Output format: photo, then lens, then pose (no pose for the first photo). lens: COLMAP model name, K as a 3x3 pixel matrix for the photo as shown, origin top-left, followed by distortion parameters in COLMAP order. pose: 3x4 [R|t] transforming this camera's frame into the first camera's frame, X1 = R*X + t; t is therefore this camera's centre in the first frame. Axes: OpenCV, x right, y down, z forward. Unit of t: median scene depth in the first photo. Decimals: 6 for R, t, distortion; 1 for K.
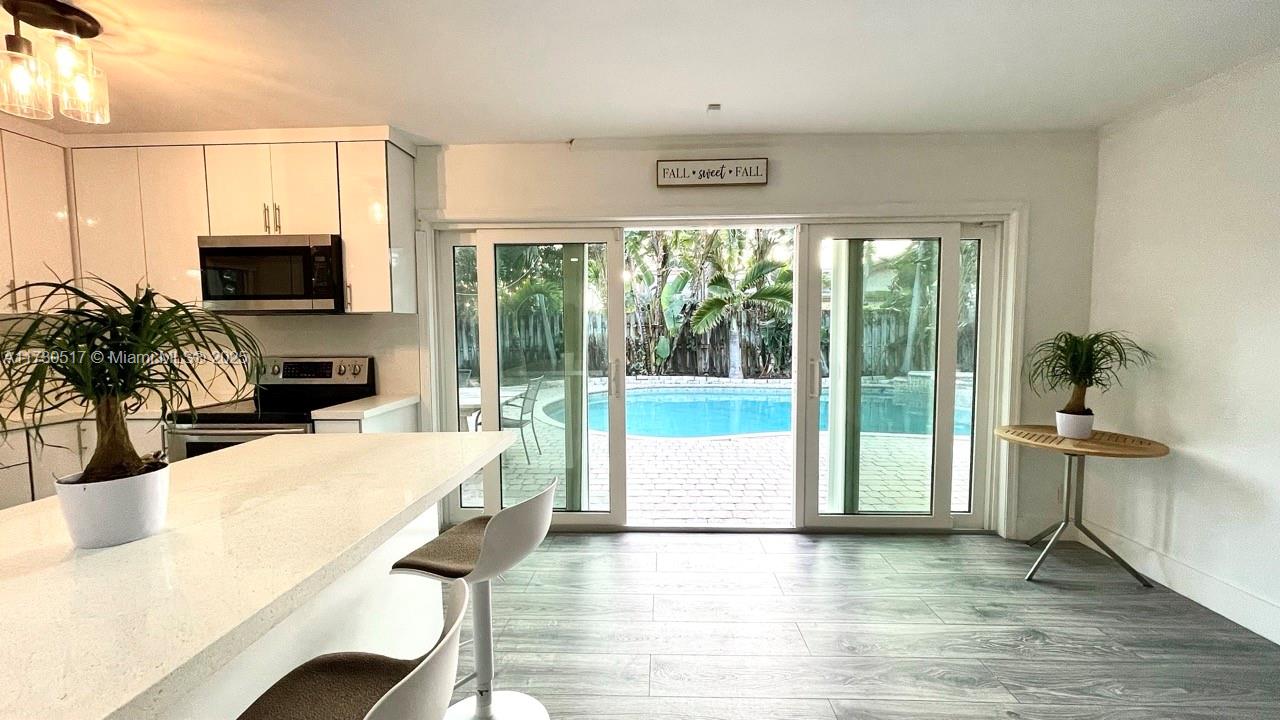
lens RADIAL K [[513.8, 0, 641.5], [0, 513.8, 361.0], [0, 0, 1]] dist [-0.000398, 0.000100]
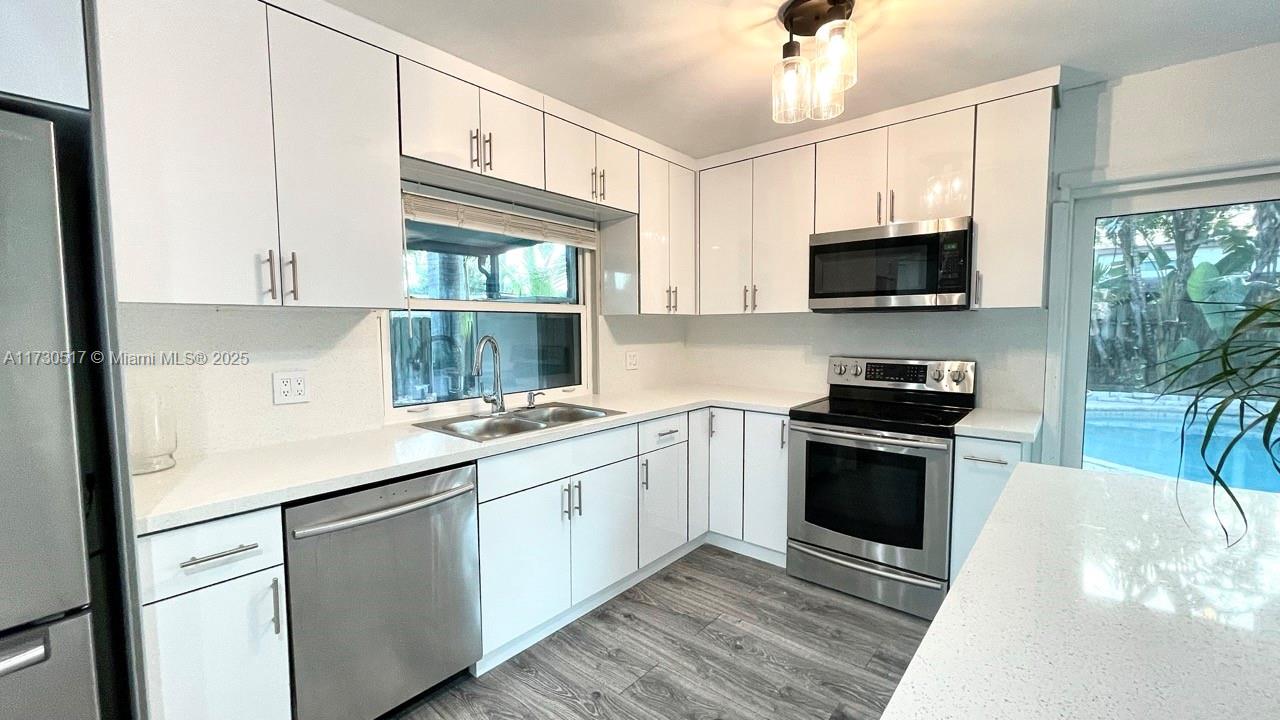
lens RADIAL K [[513.8, 0, 640.5], [0, 513.8, 360.3], [0, 0, 1]] dist [-0.000398, 0.000100]
pose [[0.785339, 0.045891, -0.617363, -0.450886], [-0.042935, 0.998885, 0.019634, -0.003185], [0.617575, 0.011087, 0.786434, 0.006746]]
